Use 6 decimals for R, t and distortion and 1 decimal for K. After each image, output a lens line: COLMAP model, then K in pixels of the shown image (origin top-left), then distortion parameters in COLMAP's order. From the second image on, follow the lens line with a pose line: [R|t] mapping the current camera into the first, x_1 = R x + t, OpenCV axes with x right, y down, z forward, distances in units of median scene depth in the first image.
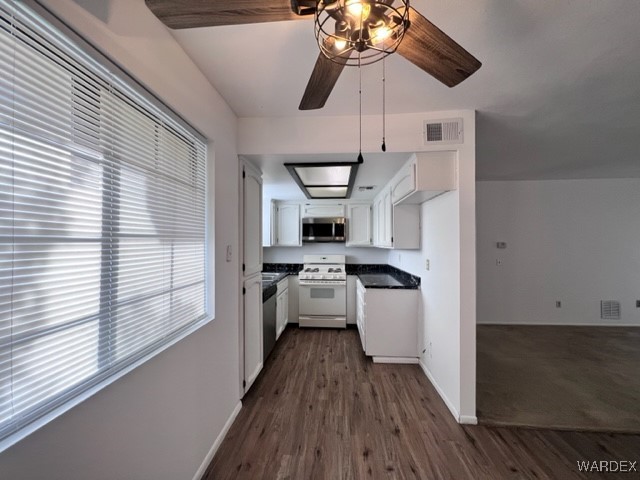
lens RADIAL K [[255.8, 0, 317.8], [0, 255.8, 240.0], [0, 0, 1]] dist [-0.003051, 0.000280]
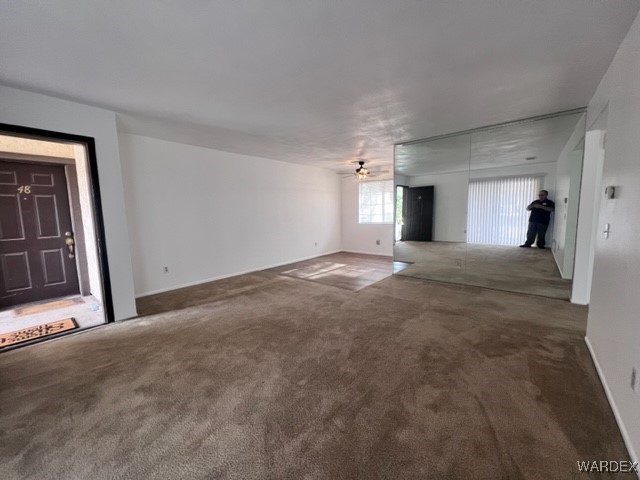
lens RADIAL K [[255.8, 0, 316.8], [0, 255.8, 239.3], [0, 0, 1]] dist [-0.003051, 0.000280]
pose [[-0.588321, 0.103955, -0.801918, 2.117799], [0.029377, 0.993795, 0.107277, 0.052850], [0.808094, 0.039556, -0.587724, 1.294801]]
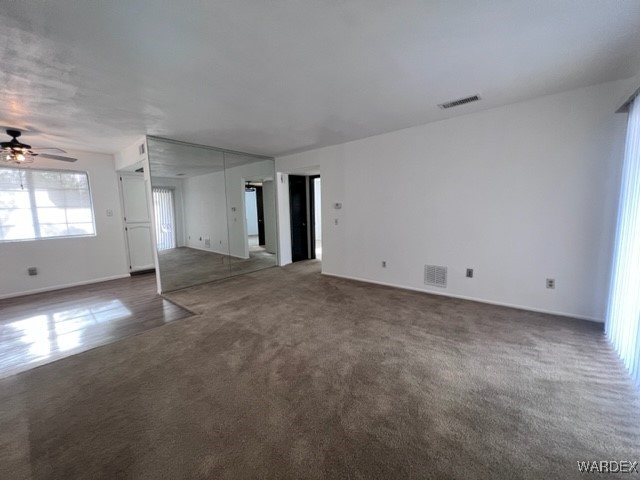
lens RADIAL K [[255.8, 0, 319.7], [0, 255.8, 238.7], [0, 0, 1]] dist [-0.003051, 0.000280]
pose [[0.817124, 0.047792, -0.574477, 1.966073], [0.024694, 0.992741, 0.117712, 0.042382], [0.575932, -0.110372, 0.810012, 0.078651]]
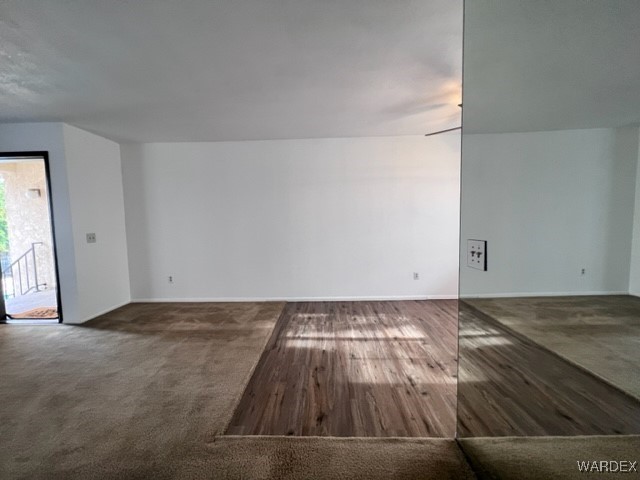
lens RADIAL K [[255.8, 0, 318.9], [0, 255.8, 238.5], [0, 0, 1]] dist [-0.003051, 0.000280]
pose [[-0.998506, 0.024935, -0.048624, 0.708532], [0.022213, 0.998198, 0.055744, 0.078237], [0.049927, 0.054580, -0.997260, 1.148616]]
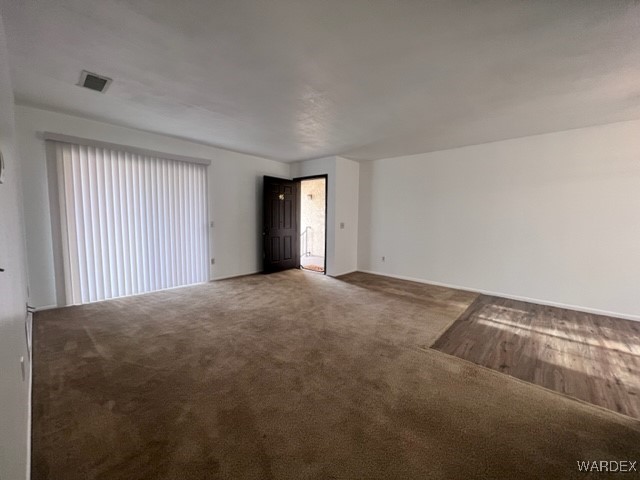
lens RADIAL K [[255.8, 0, 318.3], [0, 255.8, 239.5], [0, 0, 1]] dist [-0.003051, 0.000280]
pose [[-0.787924, -0.058874, 0.612951, 0.678095], [-0.016391, 0.997071, 0.074699, 0.081753], [-0.615554, 0.048810, -0.786582, 1.521977]]
